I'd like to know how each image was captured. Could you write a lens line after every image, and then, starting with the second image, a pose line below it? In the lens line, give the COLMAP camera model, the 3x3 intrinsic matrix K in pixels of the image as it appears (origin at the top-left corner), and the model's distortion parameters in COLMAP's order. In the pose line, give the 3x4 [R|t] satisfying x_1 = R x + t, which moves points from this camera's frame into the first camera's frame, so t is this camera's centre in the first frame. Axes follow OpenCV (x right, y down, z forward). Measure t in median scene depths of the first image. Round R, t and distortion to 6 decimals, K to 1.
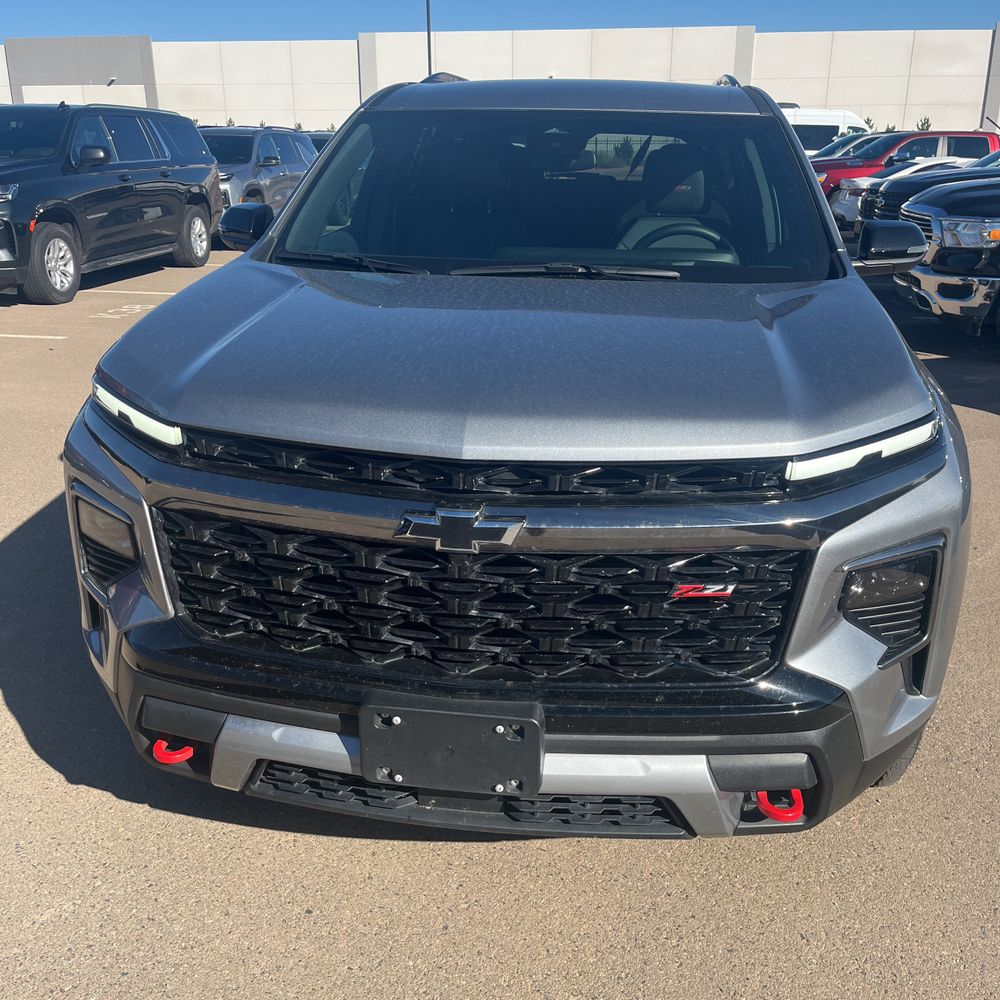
lens RADIAL K [[1022.6, 0, 498.5], [0, 1022.6, 508.5], [0, 0, 1]] dist [0.020020, 0.000000]
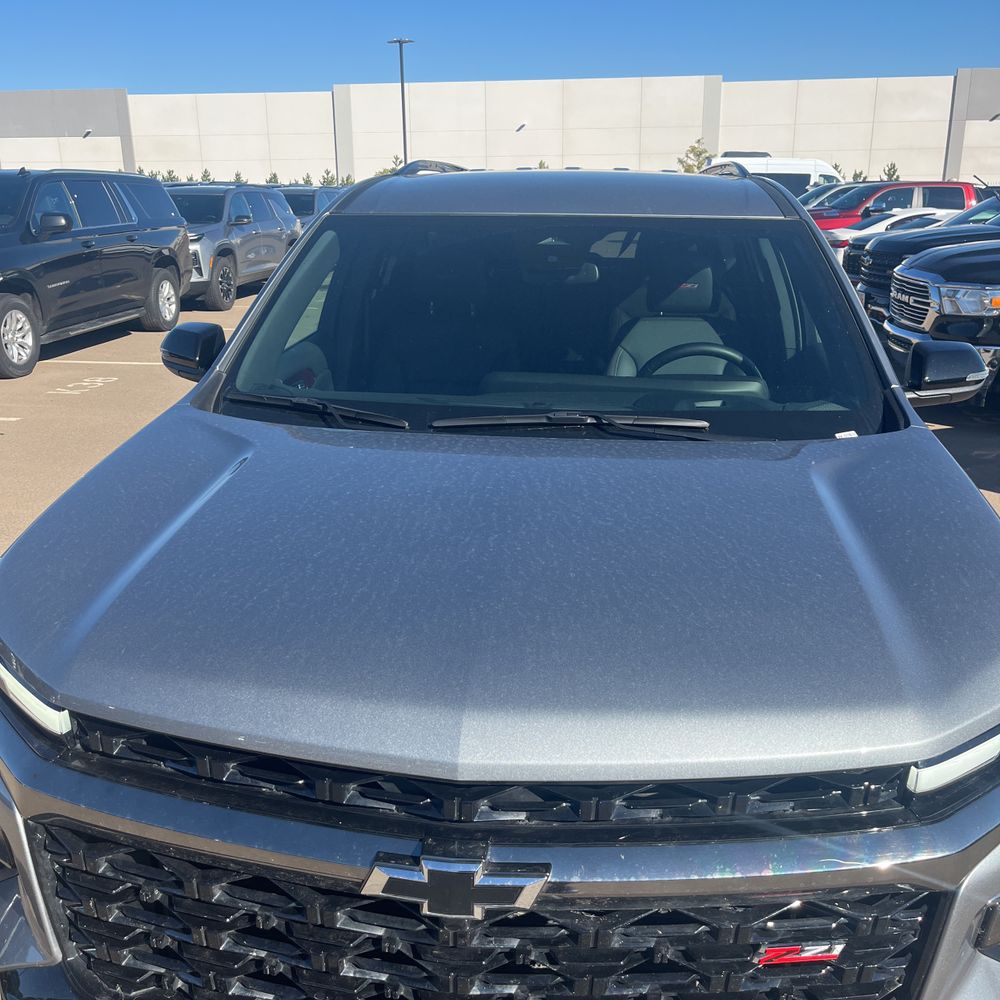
lens RADIAL K [[1022.6, 0, 493.8], [0, 1022.6, 493.0], [0, 0, 1]] dist [0.020020, 0.000000]
pose [[0.999755, -0.014069, 0.017105, -0.012752], [0.014955, 0.998494, -0.052786, -0.134103], [-0.016336, 0.053029, 0.998459, 0.181763]]
